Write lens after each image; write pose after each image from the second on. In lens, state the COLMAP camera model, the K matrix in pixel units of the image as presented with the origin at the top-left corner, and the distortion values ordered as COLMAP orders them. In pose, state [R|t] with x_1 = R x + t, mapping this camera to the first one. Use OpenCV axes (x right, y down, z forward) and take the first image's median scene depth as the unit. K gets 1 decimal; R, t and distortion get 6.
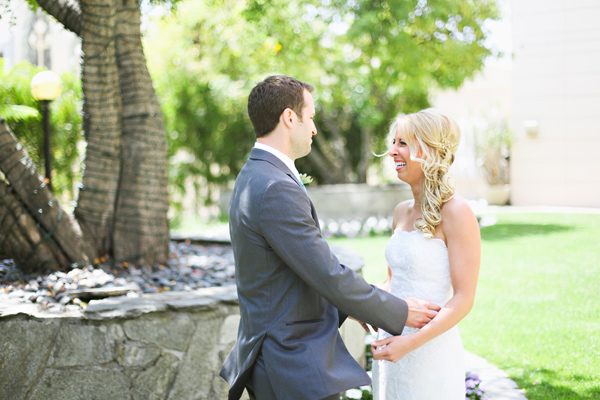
lens RADIAL K [[897.0, 0, 300.0], [0, 897.0, 200.0], [0, 0, 1]] dist [-0.114445, 0.068398]
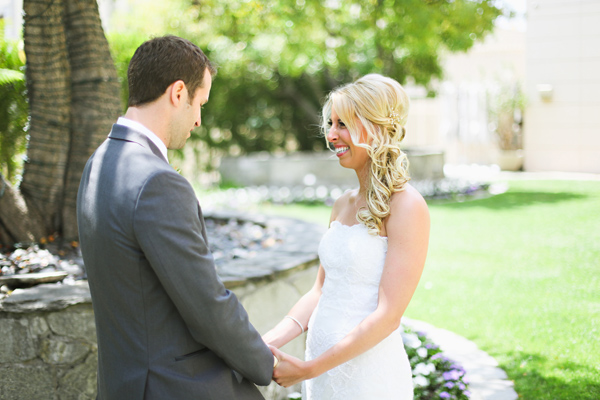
lens RADIAL K [[897.0, 0, 300.0], [0, 897.0, 200.0], [0, 0, 1]] dist [-0.114445, 0.068398]
pose [[0.999771, 0.002149, -0.021307, 0.054022], [-0.001271, 0.999153, 0.041135, -0.010674], [0.021377, -0.041099, 0.998926, 0.091487]]
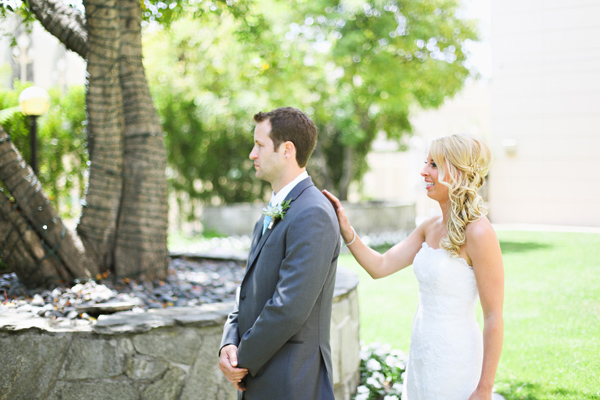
lens RADIAL K [[897.0, 0, 300.0], [0, 897.0, 200.0], [0, 0, 1]] dist [-0.114445, 0.068398]
pose [[0.999594, 0.008340, 0.027258, -0.025064], [-0.007866, 0.999817, -0.017434, -0.003537], [-0.027398, 0.017213, 0.999476, -0.030687]]
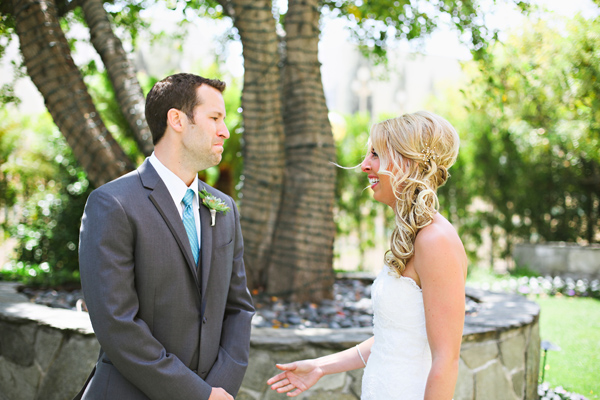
lens RADIAL K [[897.0, 0, 300.0], [0, 897.0, 200.0], [0, 0, 1]] dist [-0.114445, 0.068398]
pose [[0.920753, 0.040572, -0.388030, 0.194103], [-0.063335, 0.996929, -0.046049, 0.008617], [0.384970, 0.066976, 0.920496, 0.115510]]
